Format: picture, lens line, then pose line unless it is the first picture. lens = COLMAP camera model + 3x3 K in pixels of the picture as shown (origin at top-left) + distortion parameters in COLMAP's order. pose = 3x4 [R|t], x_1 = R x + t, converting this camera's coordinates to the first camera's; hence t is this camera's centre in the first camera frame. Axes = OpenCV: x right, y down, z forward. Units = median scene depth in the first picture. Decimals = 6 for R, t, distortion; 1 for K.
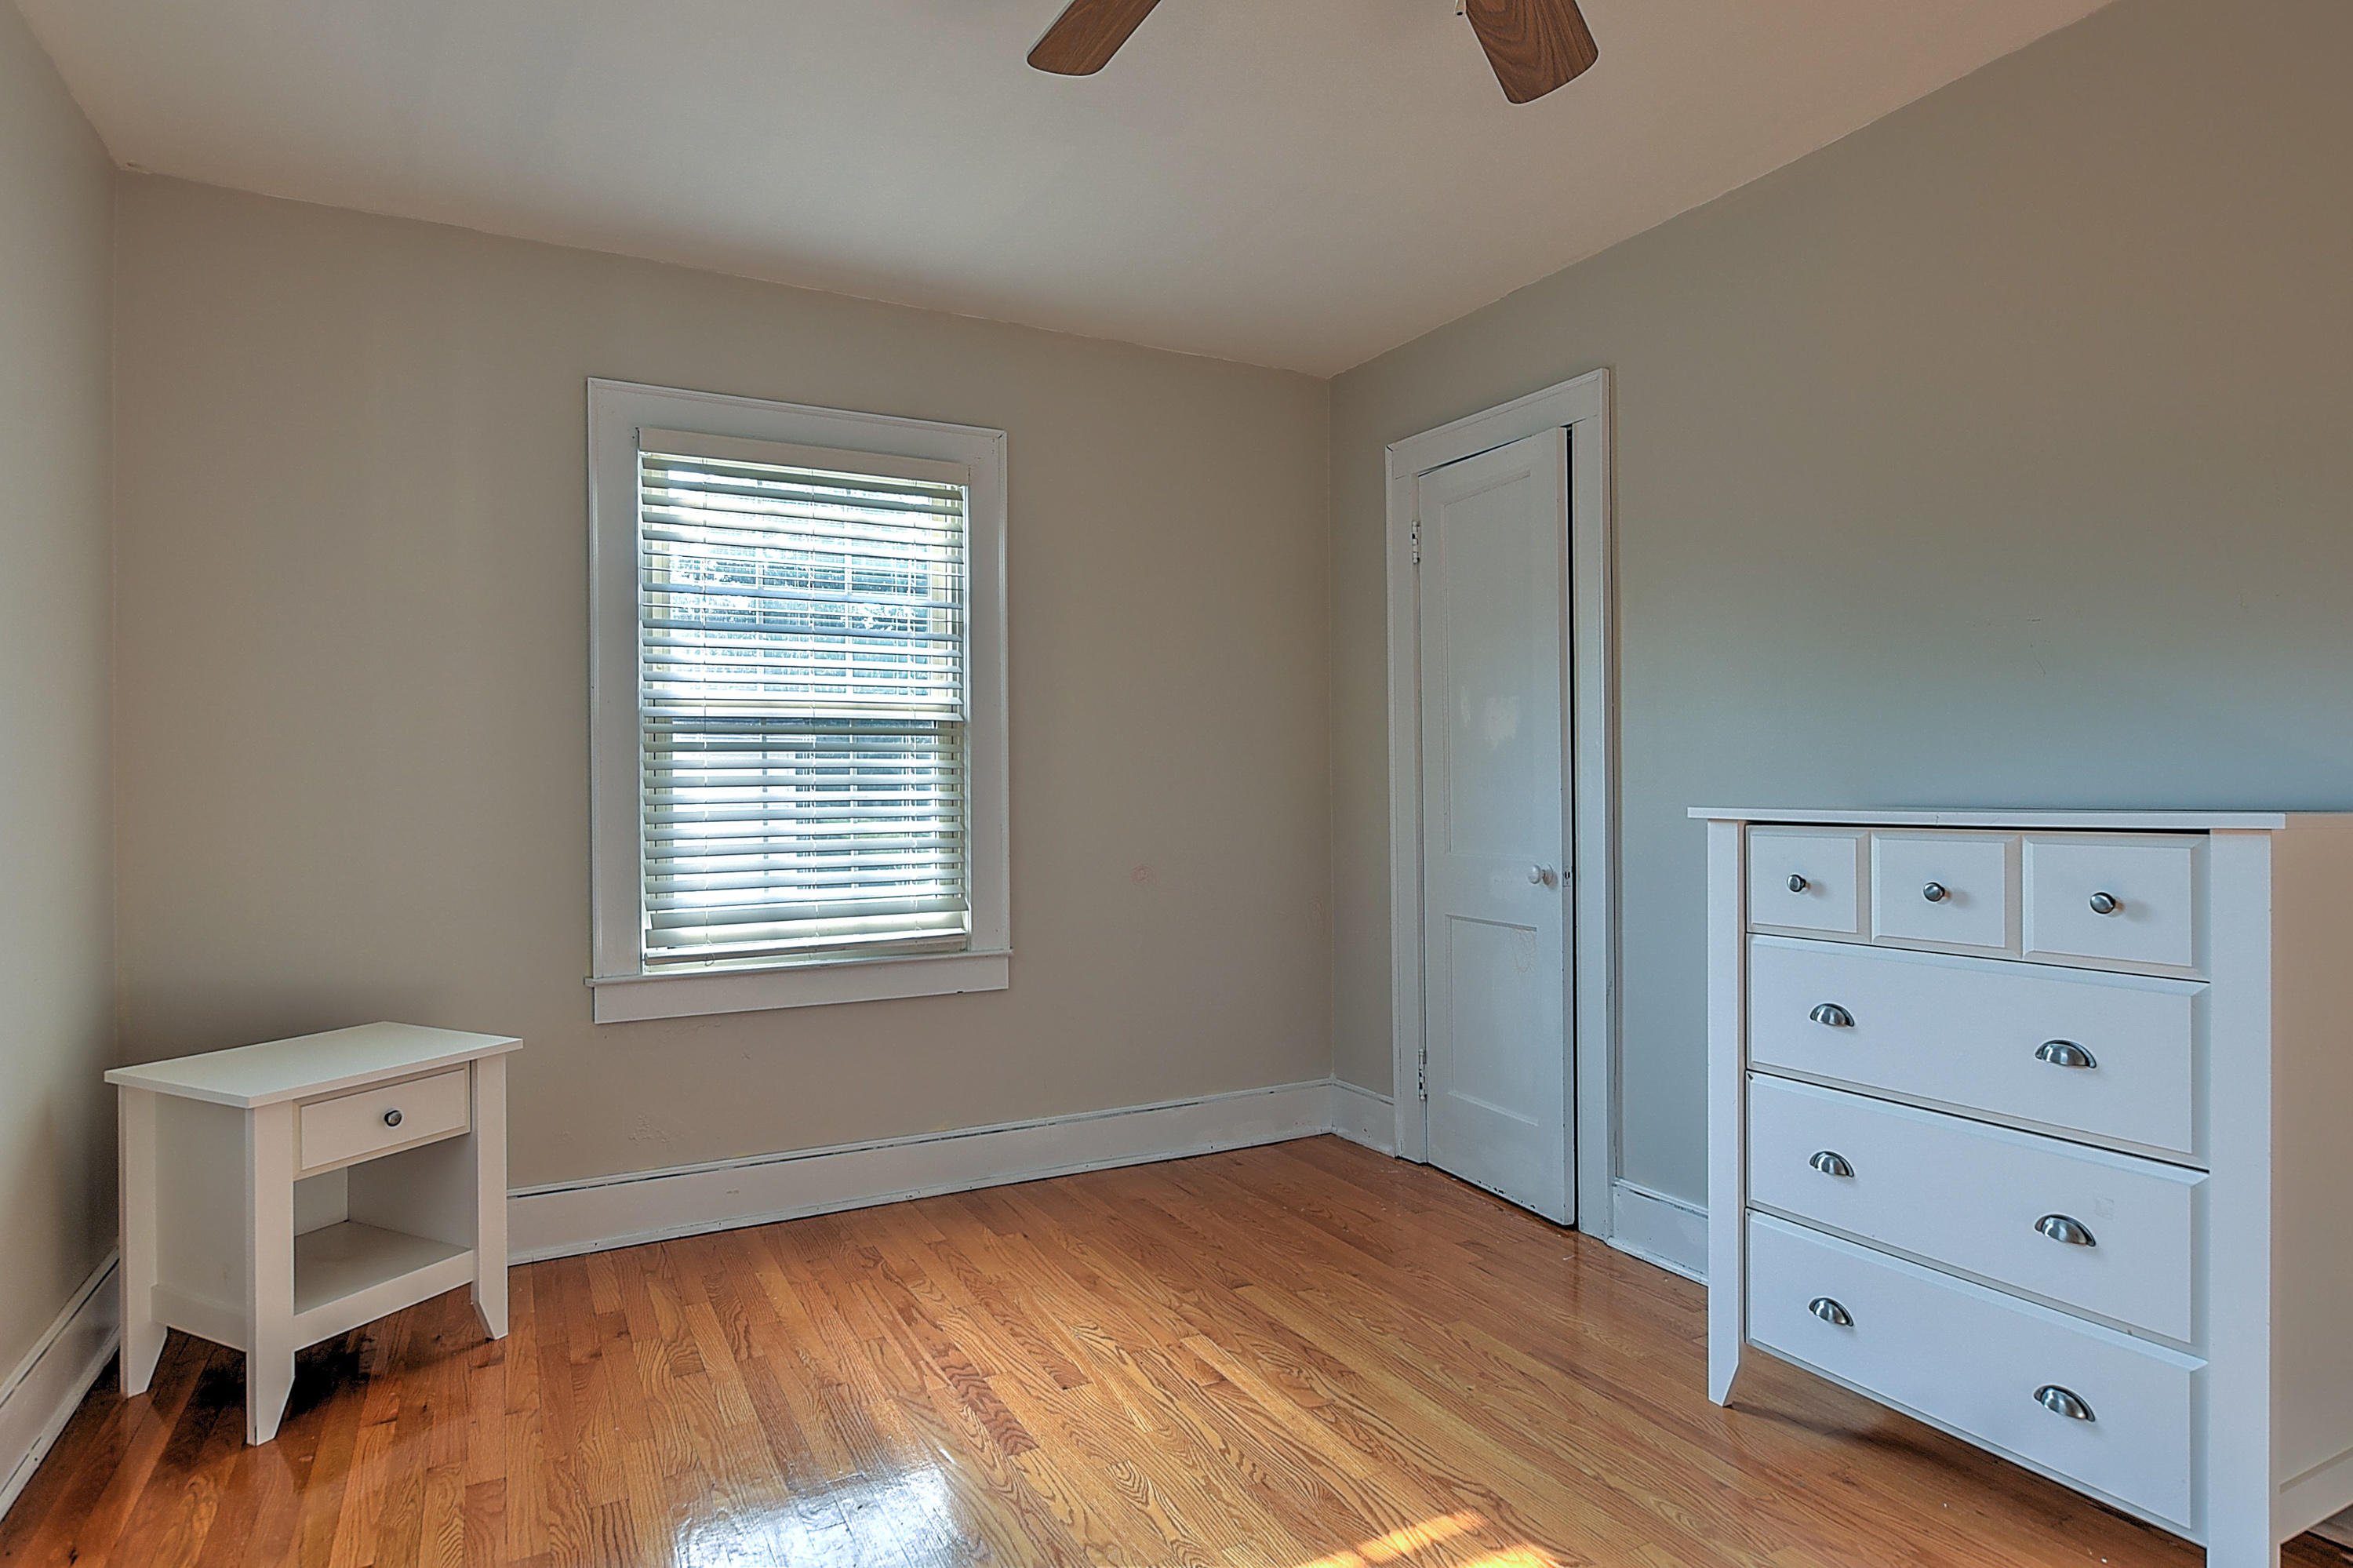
lens RADIAL K [[1265.9, 0, 1192.5], [0, 1265.9, 802.7], [0, 0, 1]] dist [-0.010910, 0.004795]
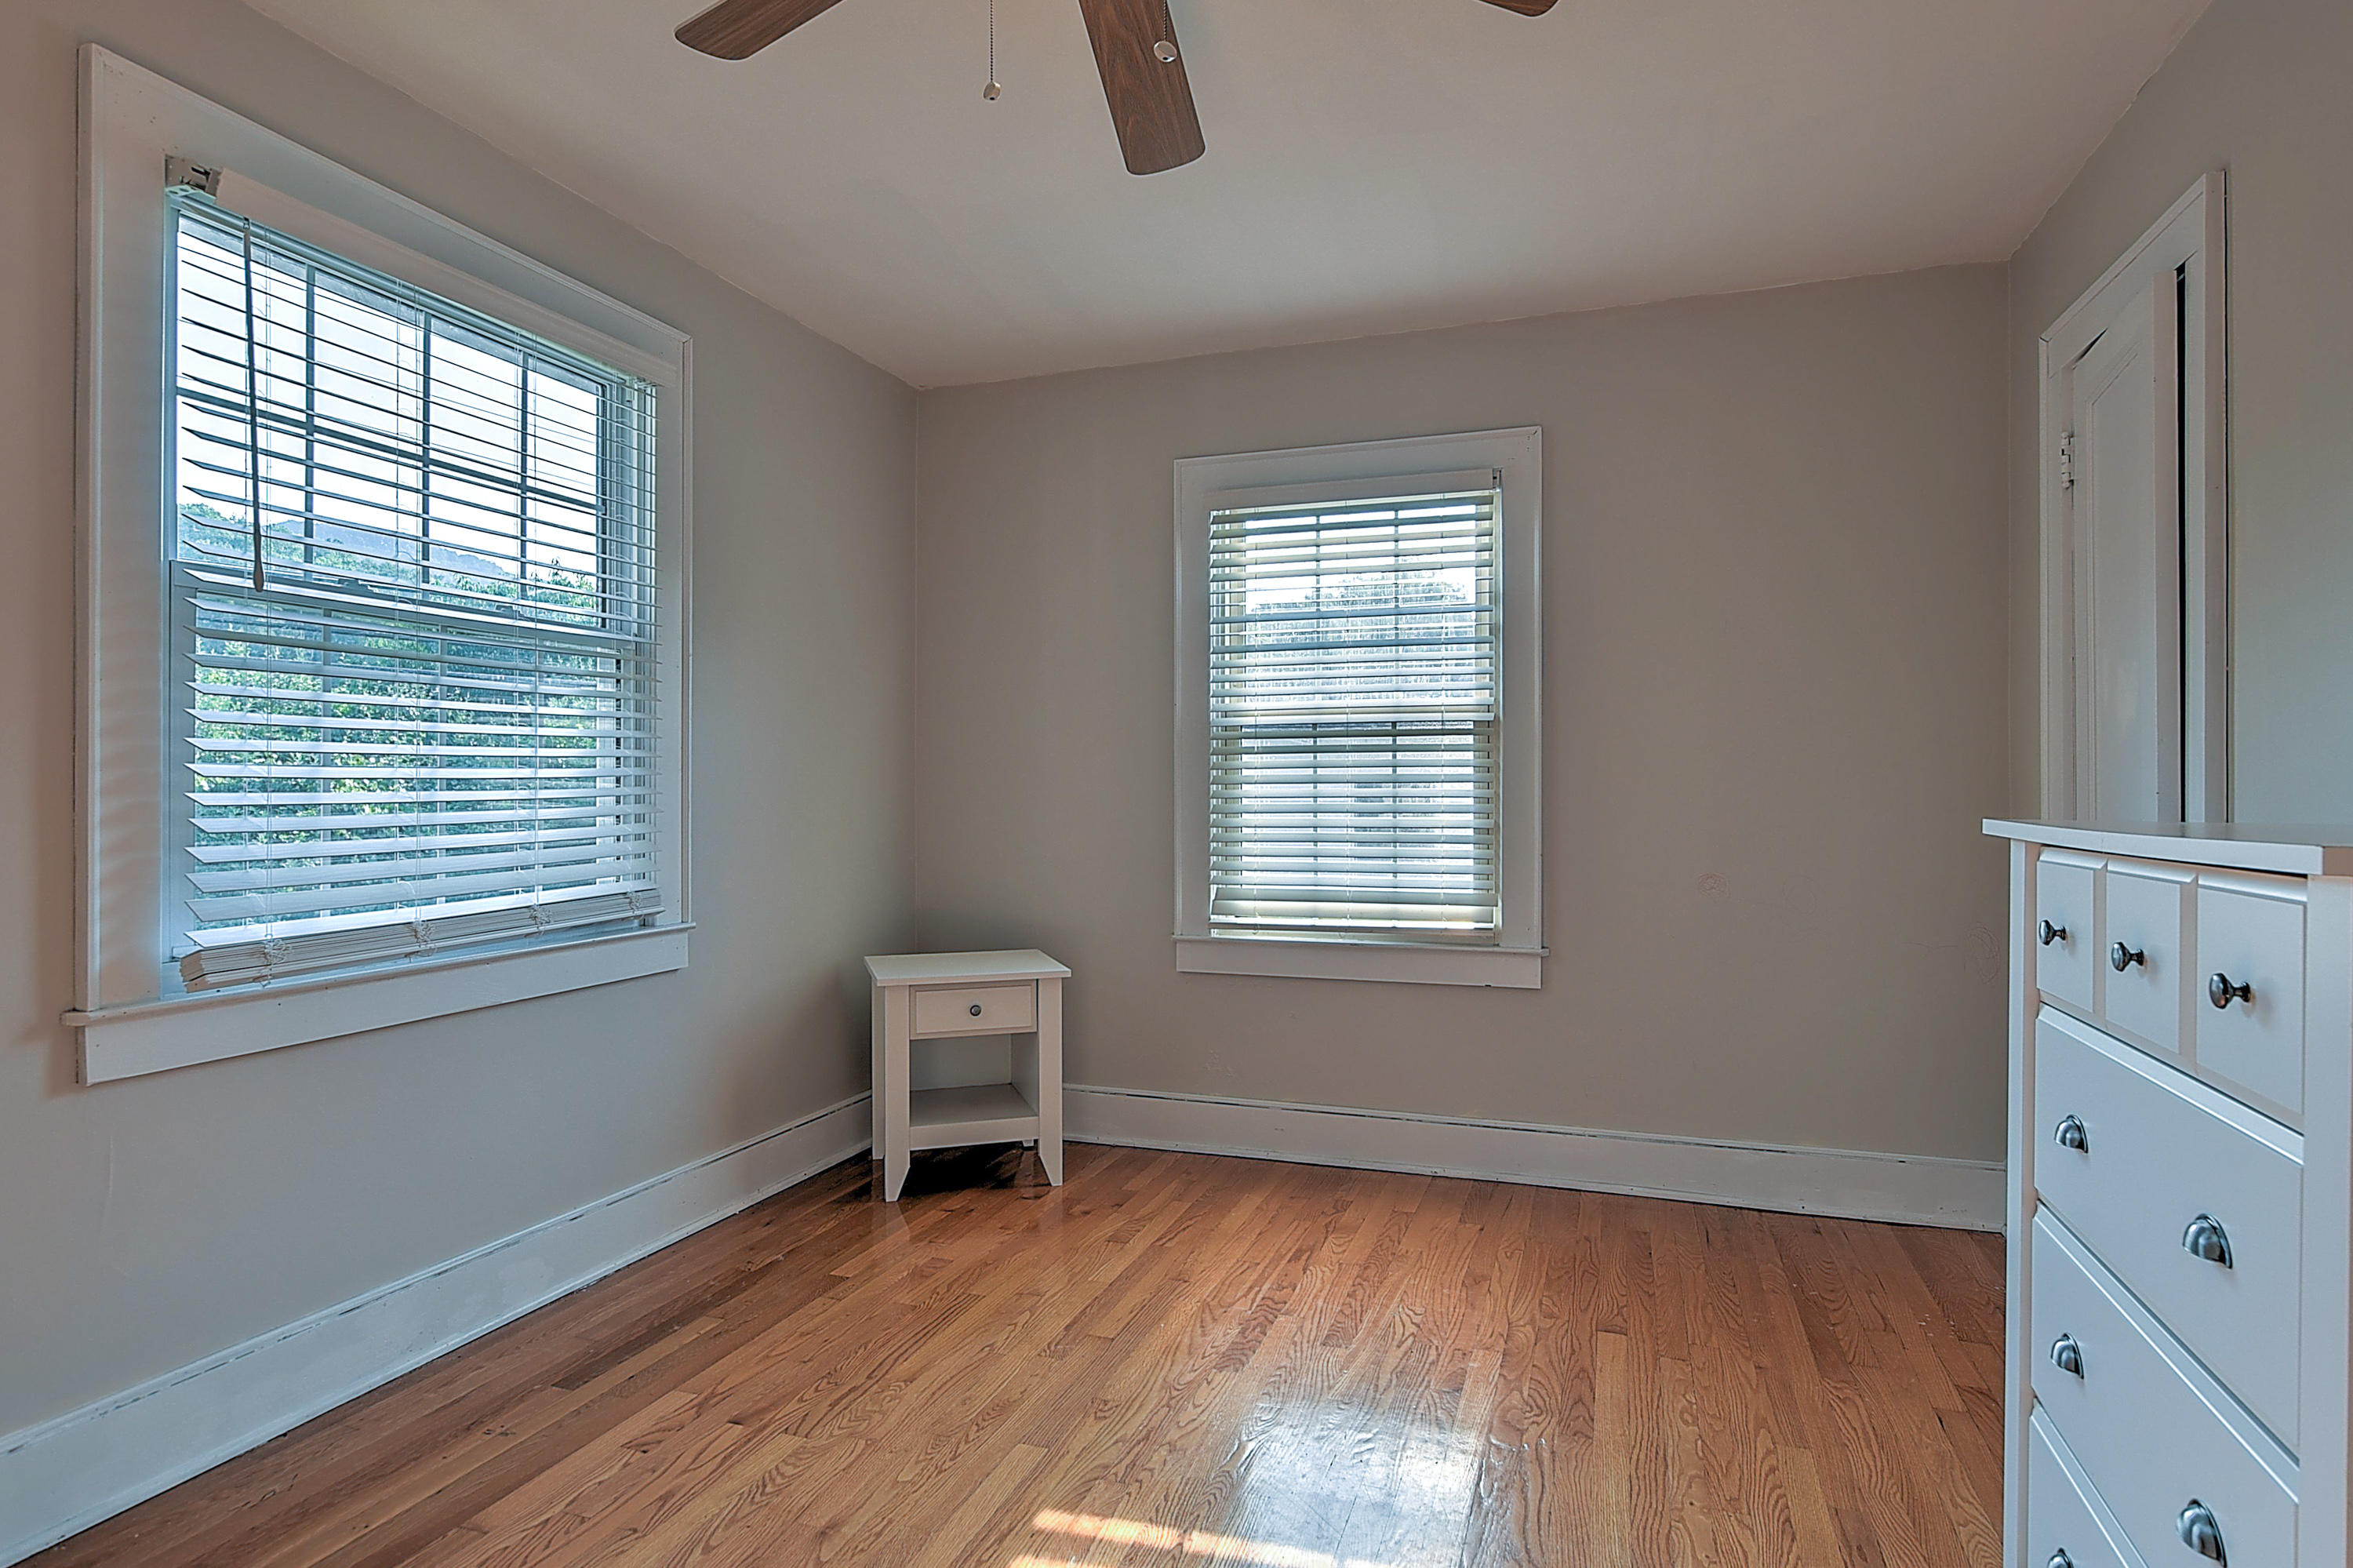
lens RADIAL K [[1265.9, 0, 1117.7], [0, 1265.9, 794.2], [0, 0, 1]] dist [-0.010910, 0.004795]
pose [[0.665145, 0.009660, -0.746652, 0.401561], [-0.010407, 0.999939, 0.003665, -0.005562], [0.746642, 0.005333, 0.665205, 0.102846]]
